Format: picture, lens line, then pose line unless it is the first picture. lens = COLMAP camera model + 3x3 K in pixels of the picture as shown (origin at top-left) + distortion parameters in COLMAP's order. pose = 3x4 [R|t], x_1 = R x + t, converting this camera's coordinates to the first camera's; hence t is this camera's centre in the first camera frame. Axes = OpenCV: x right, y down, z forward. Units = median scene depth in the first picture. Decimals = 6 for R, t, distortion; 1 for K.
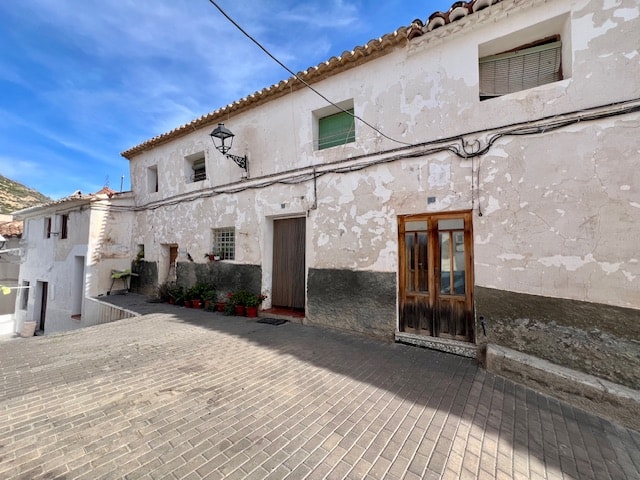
lens RADIAL K [[259.3, 0, 320.0], [0, 259.3, 240.0], [0, 0, 1]] dist [0.000025, -0.000152]
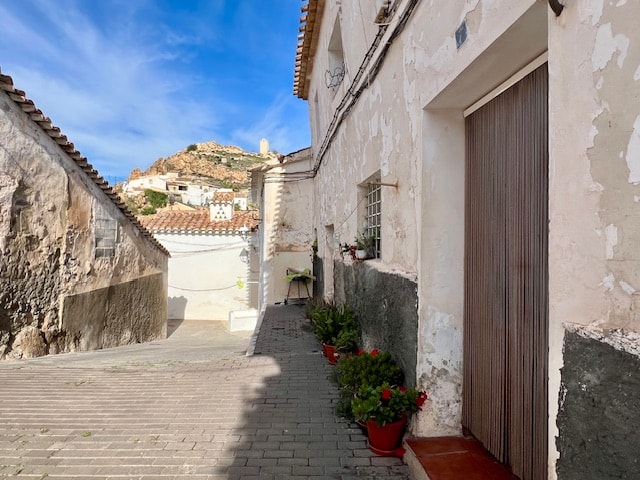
lens RADIAL K [[376.8, 0, 320.2], [0, 376.8, 244.1], [0, 0, 1]] dist [-0.001819, -0.000541]
pose [[0.614486, -0.002660, -0.788923, 0.030255], [0.042501, 0.998654, 0.029736, 0.026933], [0.787782, -0.051802, 0.613772, 0.480798]]
